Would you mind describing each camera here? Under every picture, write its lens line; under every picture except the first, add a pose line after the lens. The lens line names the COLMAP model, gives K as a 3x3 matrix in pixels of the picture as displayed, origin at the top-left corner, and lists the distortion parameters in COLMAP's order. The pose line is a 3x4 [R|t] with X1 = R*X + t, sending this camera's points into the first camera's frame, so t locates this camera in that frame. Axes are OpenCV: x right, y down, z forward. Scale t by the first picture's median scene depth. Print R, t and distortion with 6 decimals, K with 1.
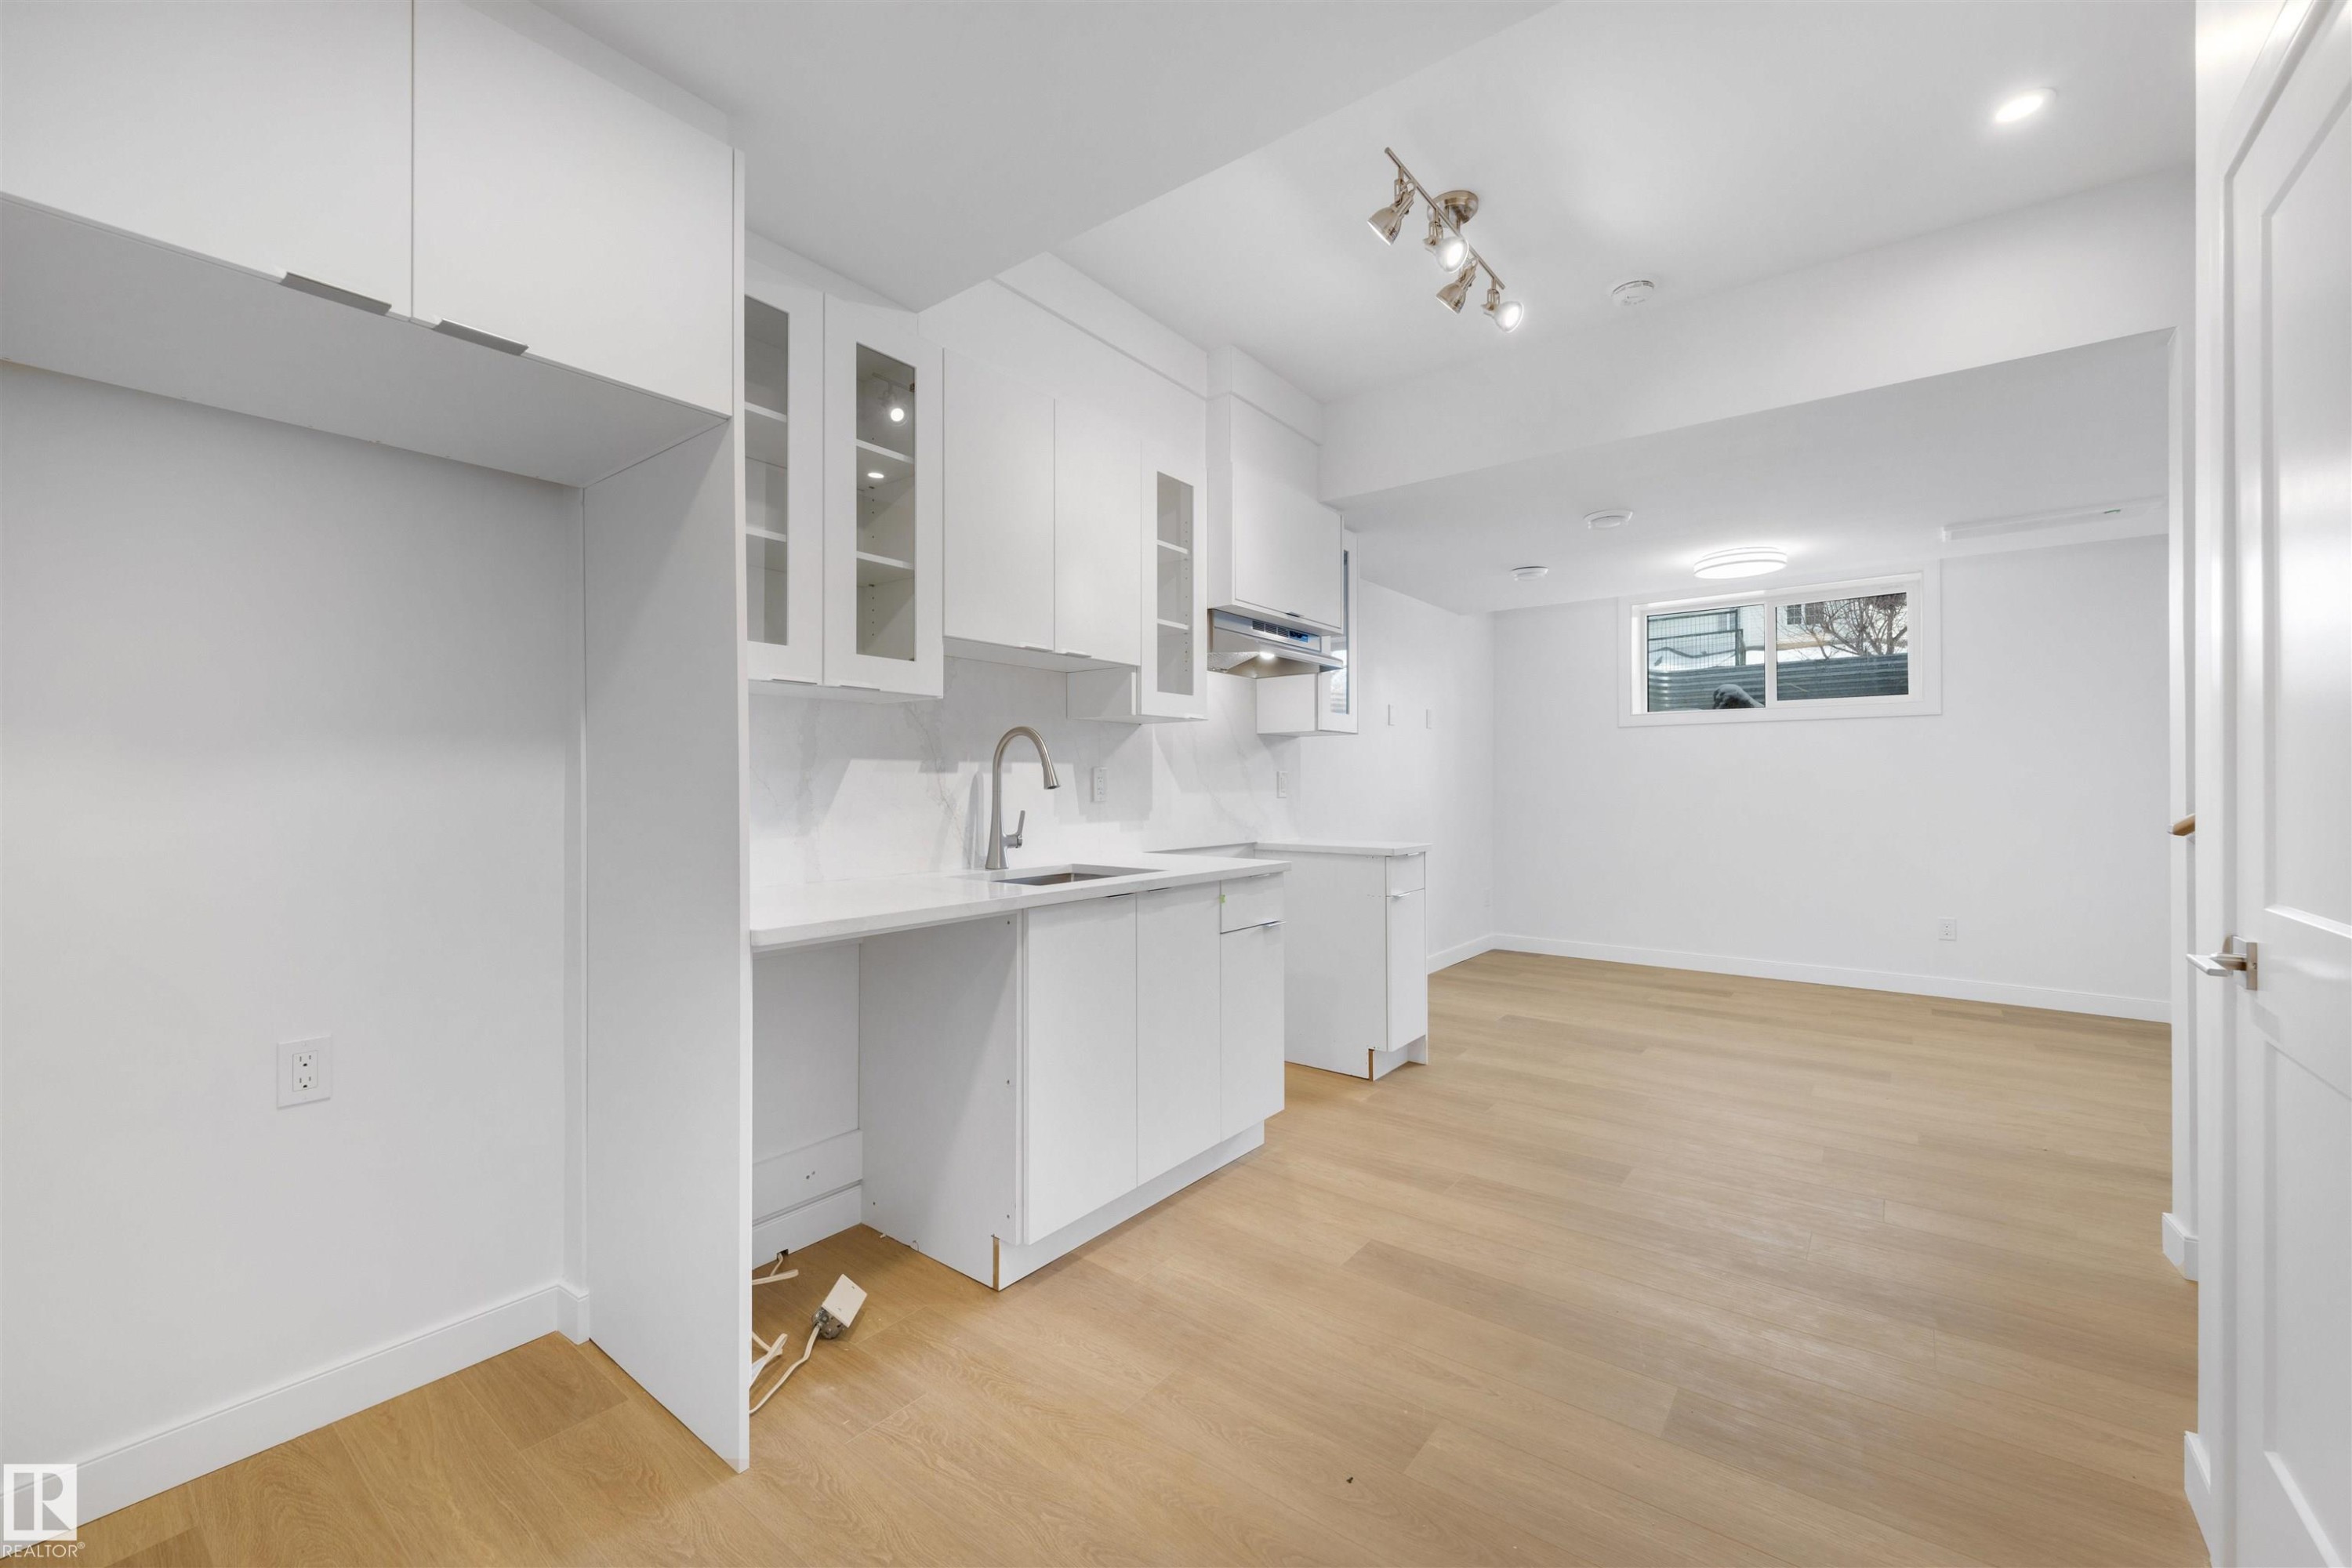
lens RADIAL K [[926.0, 0, 1176.0], [0, 926.0, 784.0], [0, 0, 1]] dist [0.000304, 0.000033]
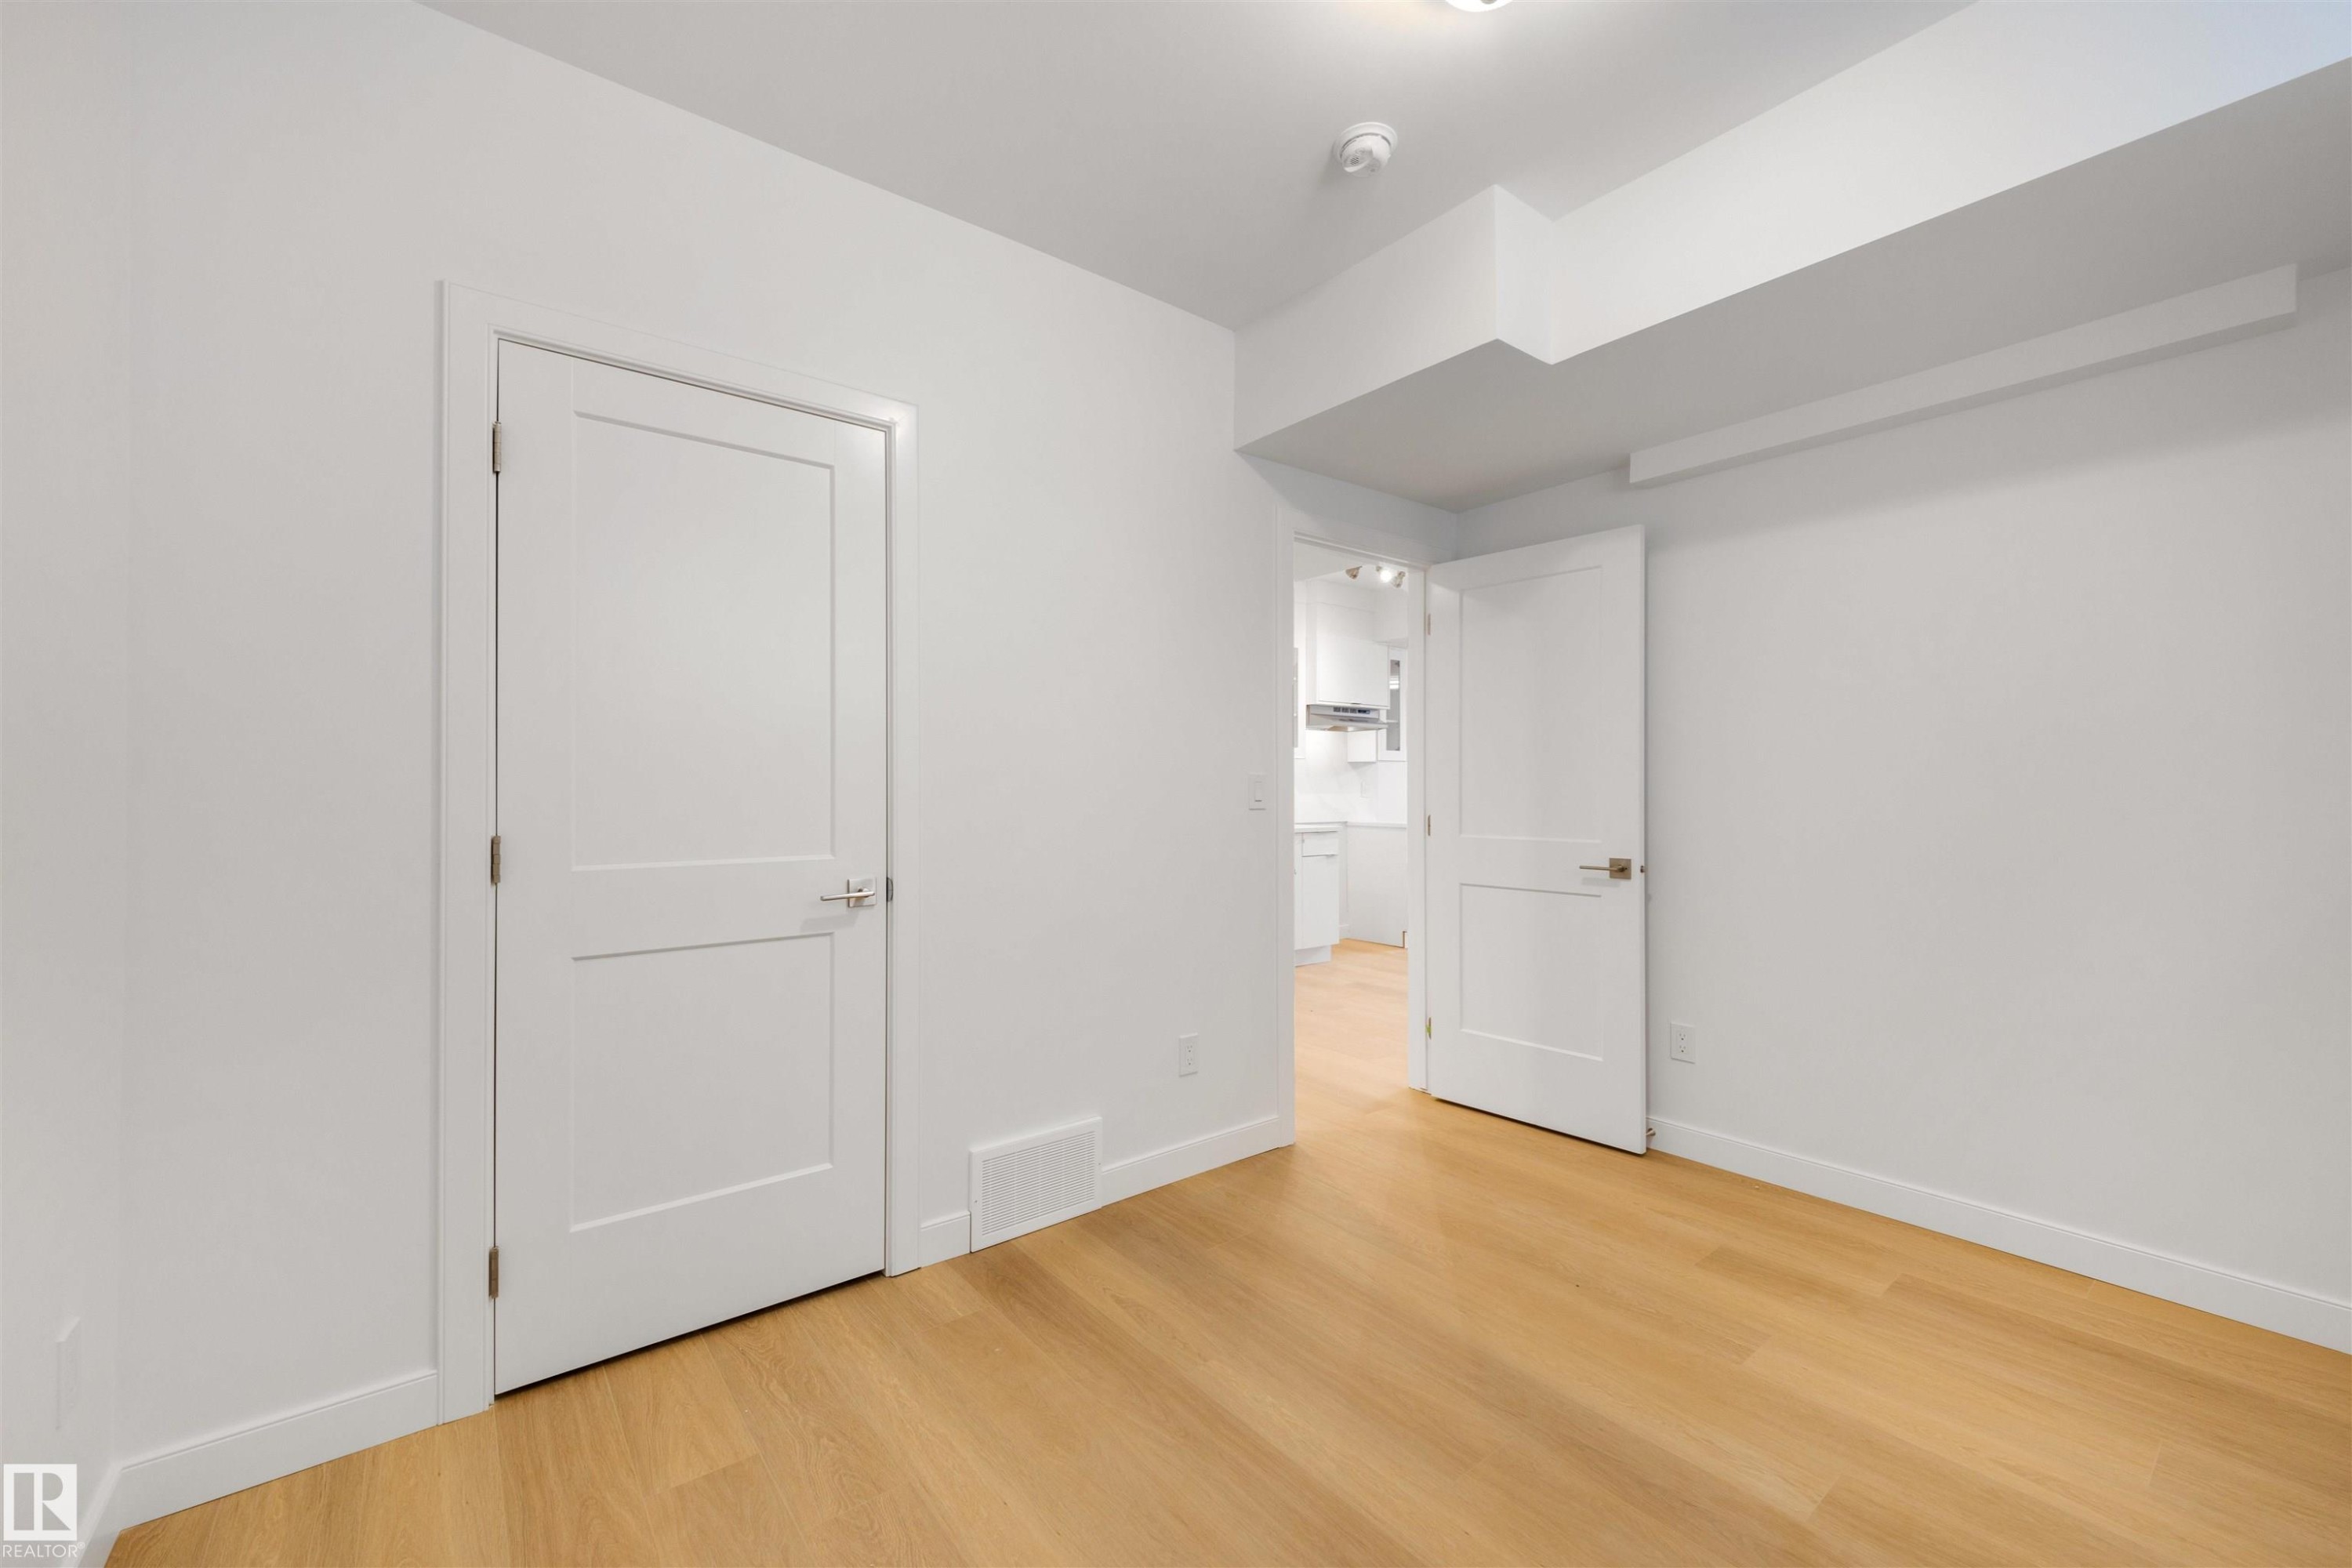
lens RADIAL K [[926.0, 0, 1176.0], [0, 926.0, 784.0], [0, 0, 1]] dist [0.000304, 0.000033]
pose [[0.963759, -0.000584, -0.266775, 0.253949], [-0.002293, 0.999943, -0.010470, 0.009083], [0.266766, 0.010702, 0.963702, -0.888356]]
